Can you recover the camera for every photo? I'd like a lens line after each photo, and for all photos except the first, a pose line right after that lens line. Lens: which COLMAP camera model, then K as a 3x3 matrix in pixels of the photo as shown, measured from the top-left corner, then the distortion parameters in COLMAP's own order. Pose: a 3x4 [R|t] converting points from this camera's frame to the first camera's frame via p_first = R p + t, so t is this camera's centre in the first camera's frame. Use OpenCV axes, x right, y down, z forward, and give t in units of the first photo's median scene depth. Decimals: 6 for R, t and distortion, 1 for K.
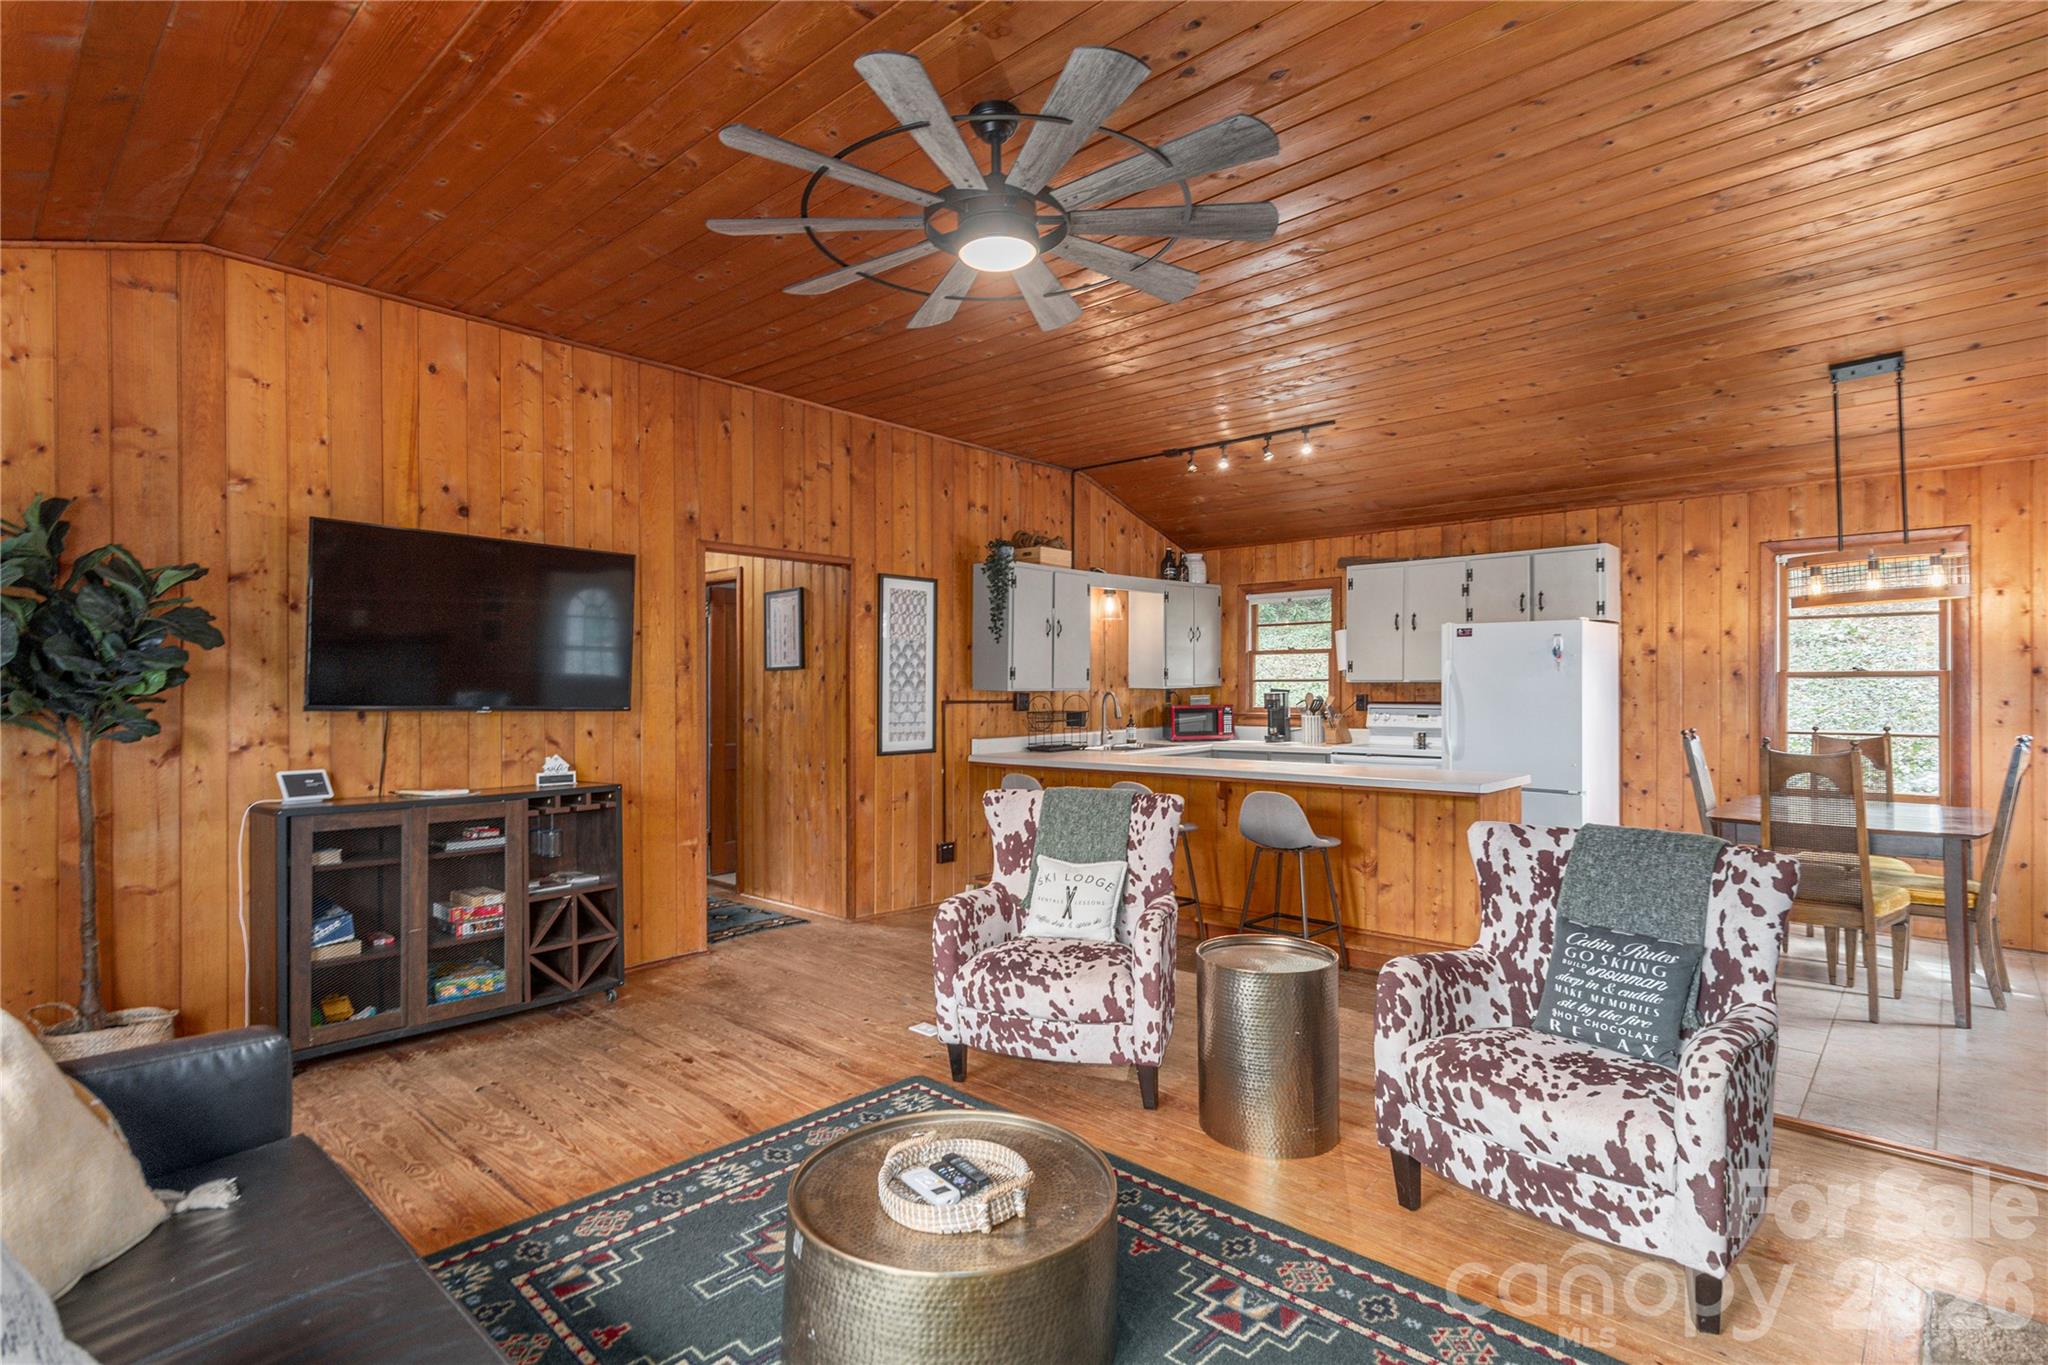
lens RADIAL K [[985.9, 0, 1024.0], [0, 985.9, 682.5], [0, 0, 1]] dist [0.004325, 0.000476]
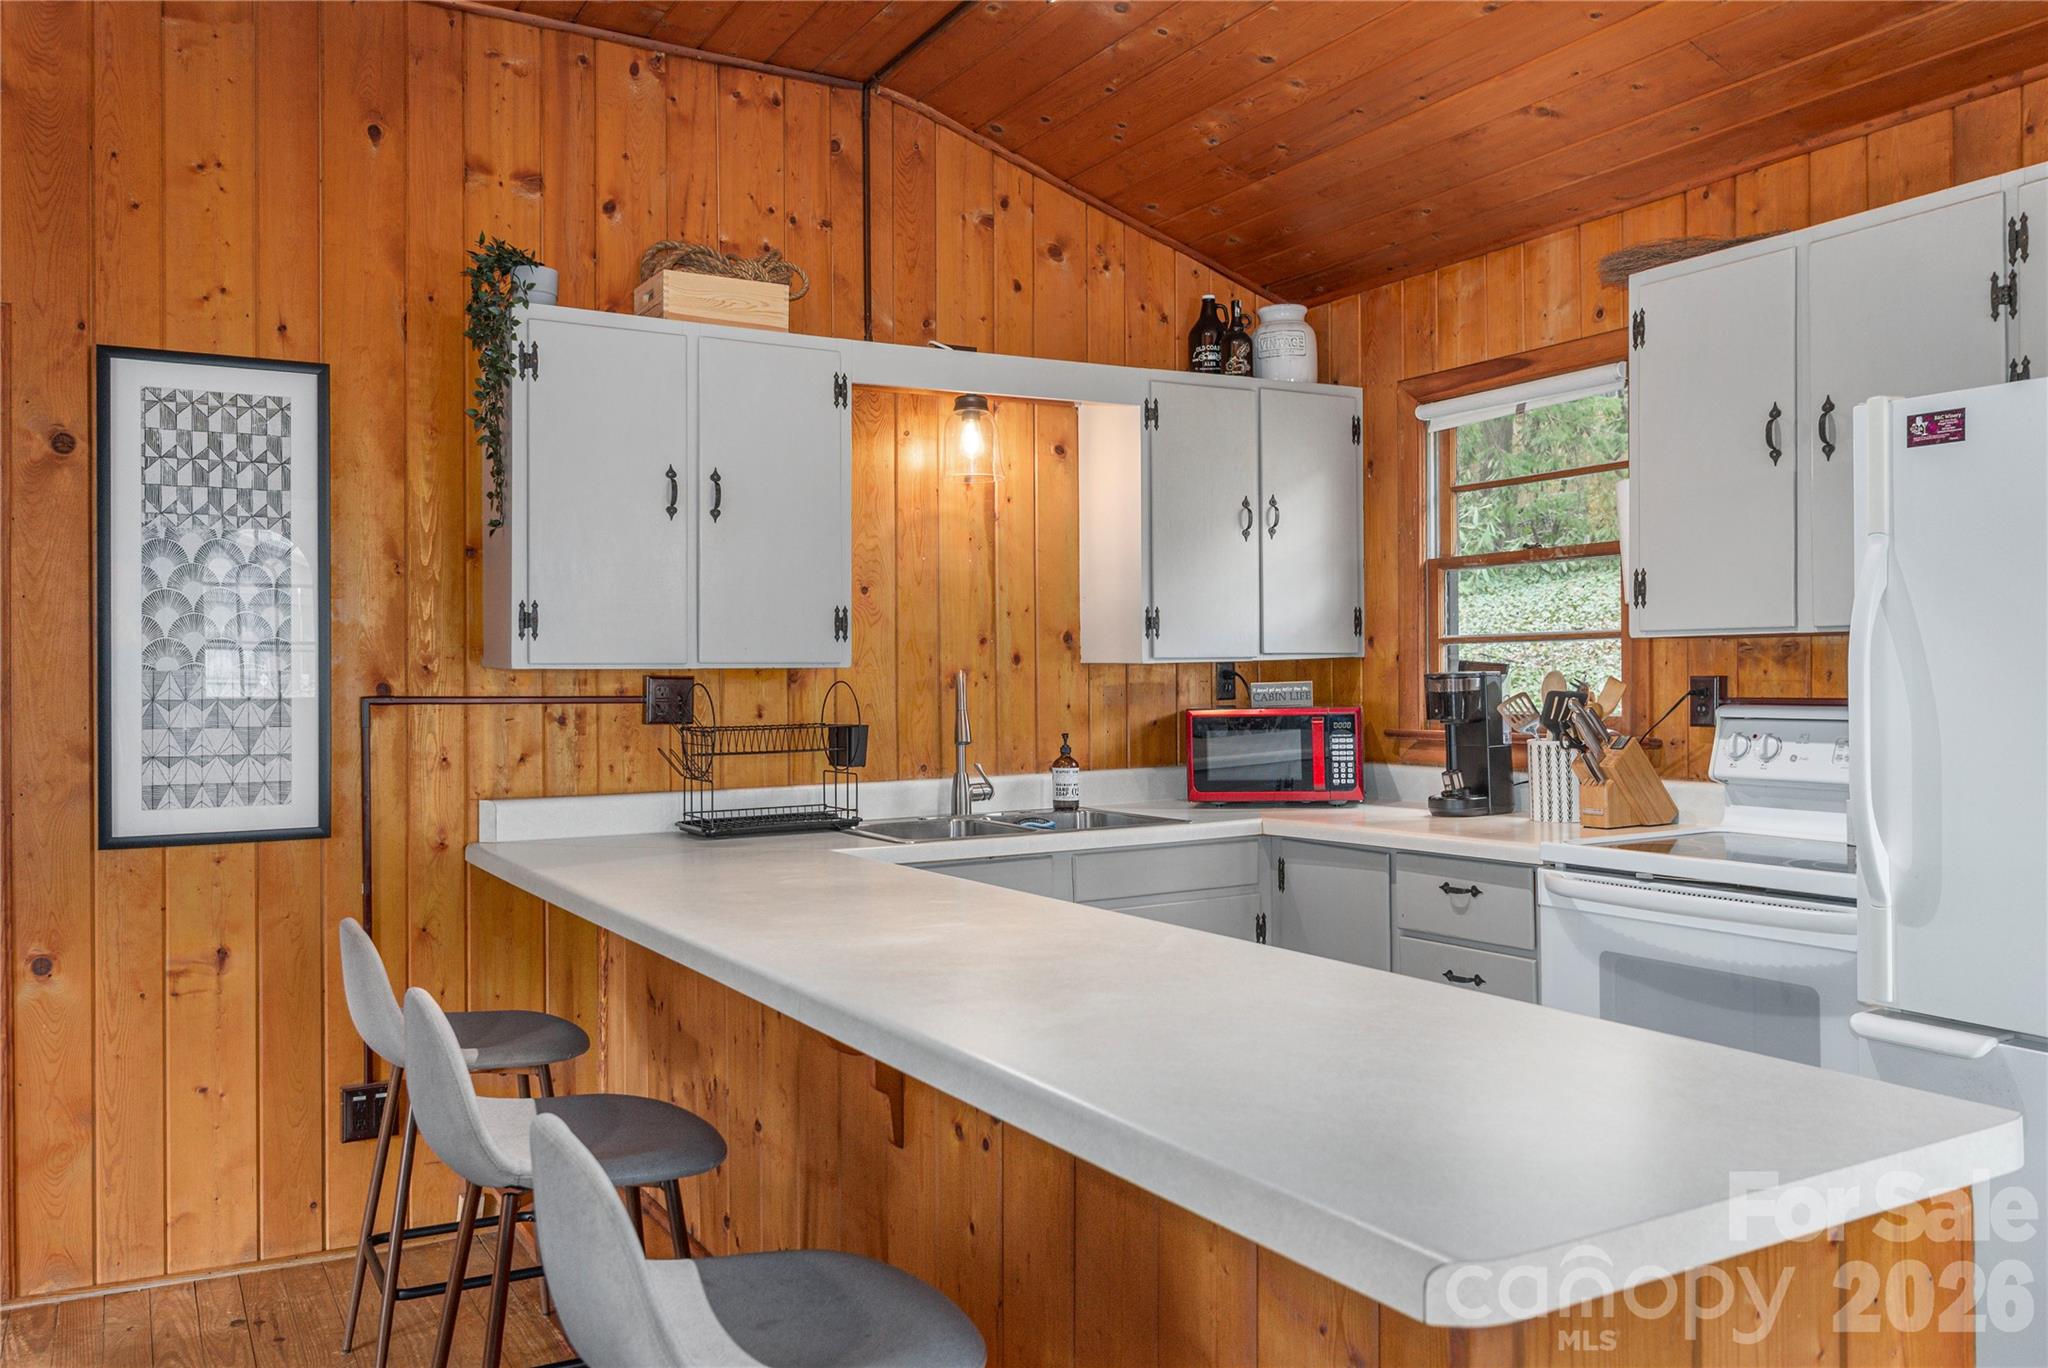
lens RADIAL K [[1552.5, 0, 1017.2], [0, 1552.5, 654.1], [0, 0, 1]] dist [0.012821, -0.002029]
pose [[0.953718, -0.009956, -0.300537, 0.289589], [0.006592, 0.999904, -0.012203, 0.010089], [0.300630, 0.009657, 0.953692, 0.463769]]
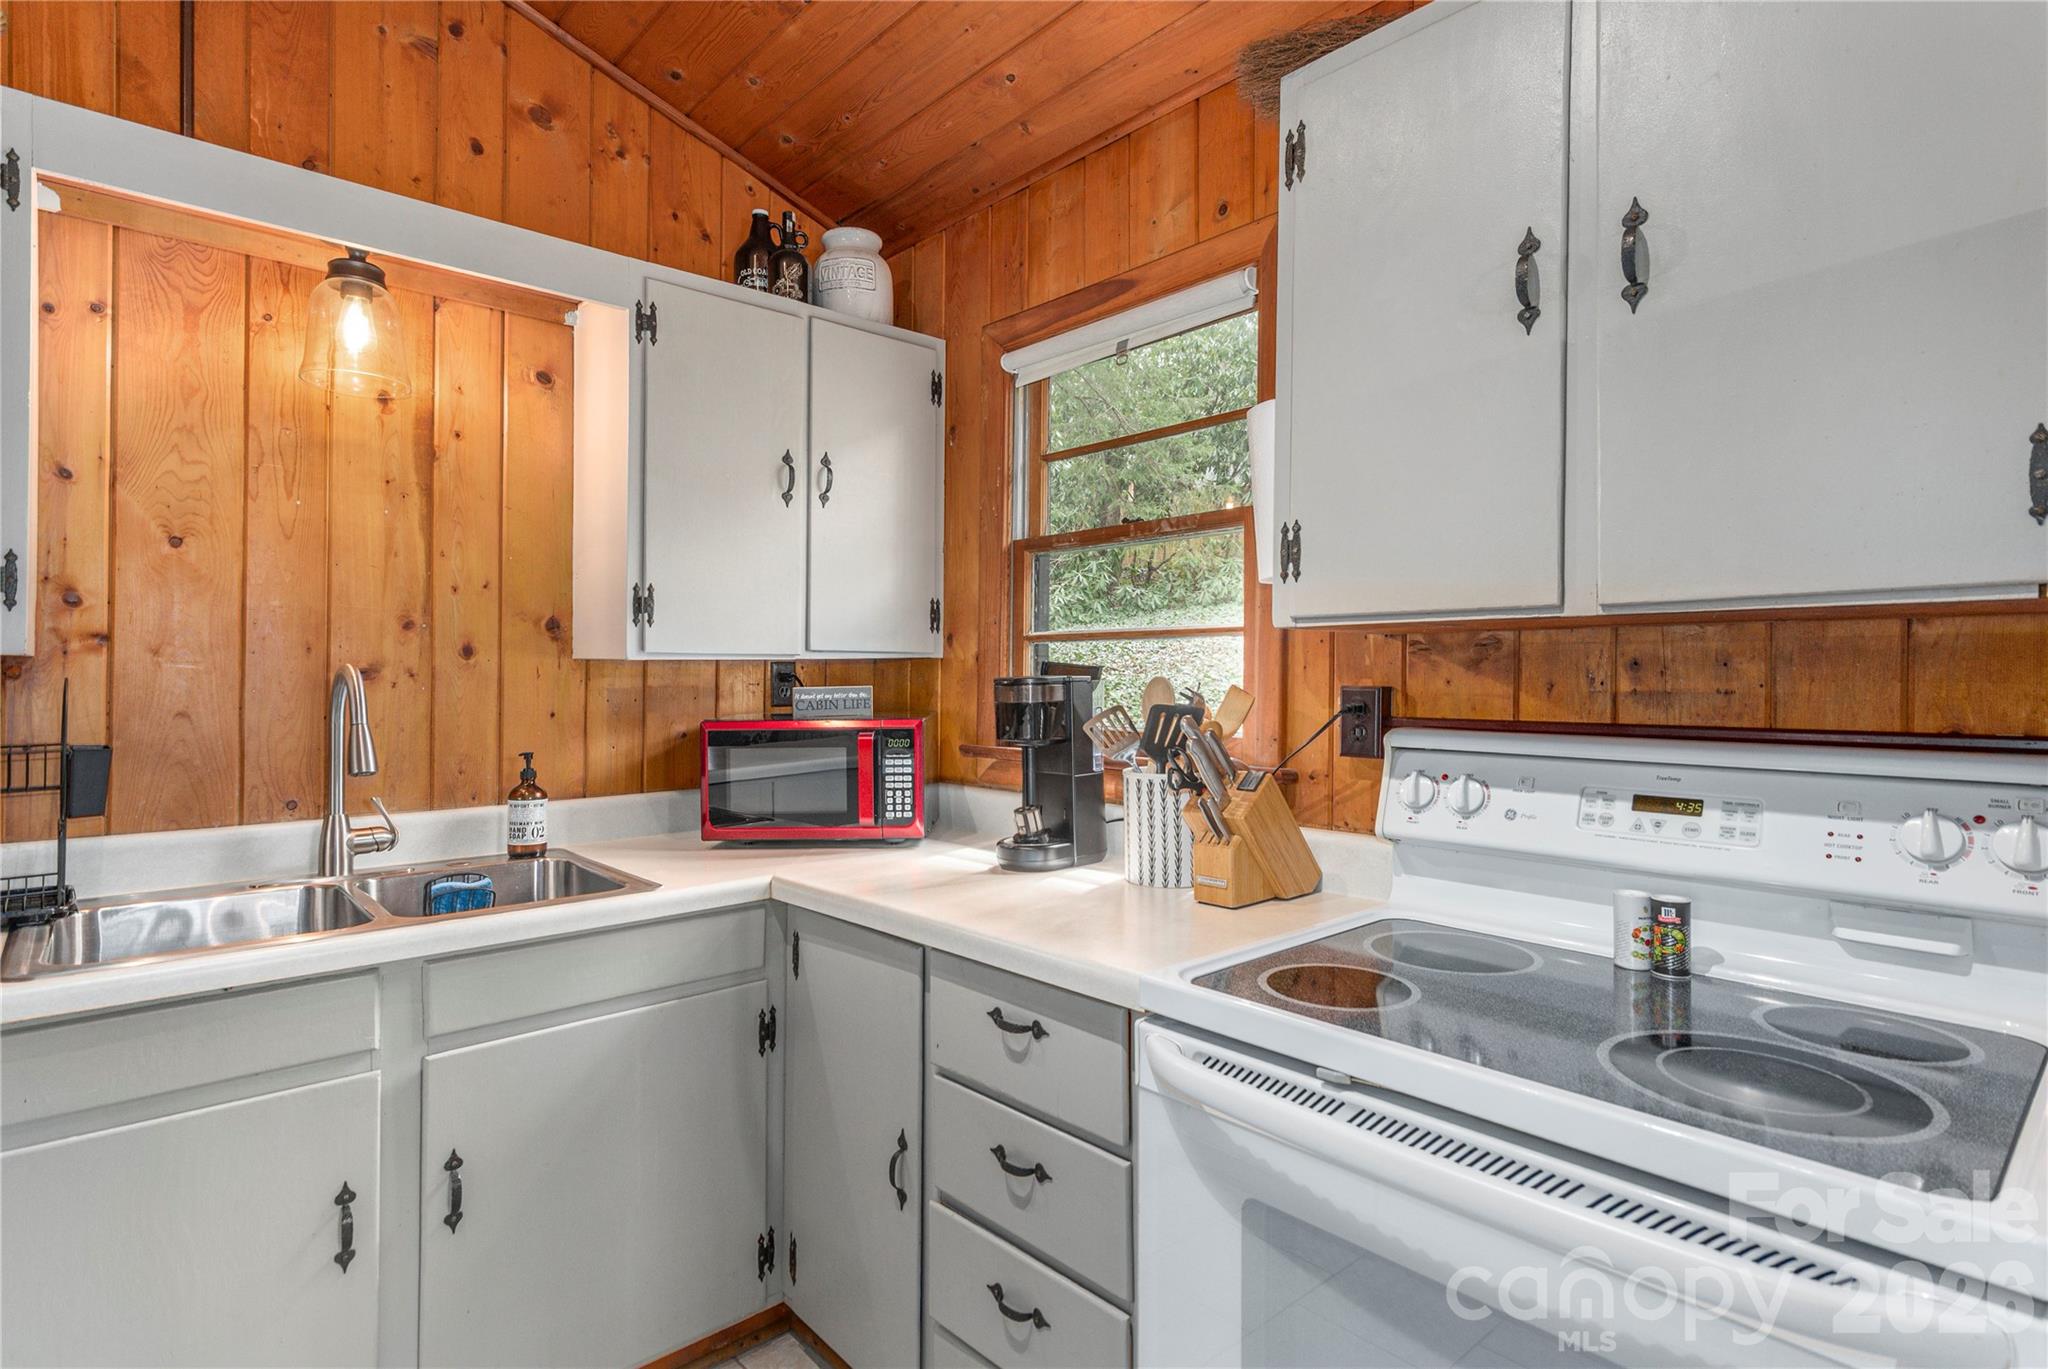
lens RADIAL K [[1030.4, 0, 1020.6], [0, 1030.4, 668.8], [0, 0, 1]] dist [0.009454, -0.000022]
pose [[0.995833, 0.006578, -0.090962, 0.293787], [-0.007303, 0.999944, -0.007648, 0.010880], [0.090907, 0.008280, 0.995825, 0.778232]]
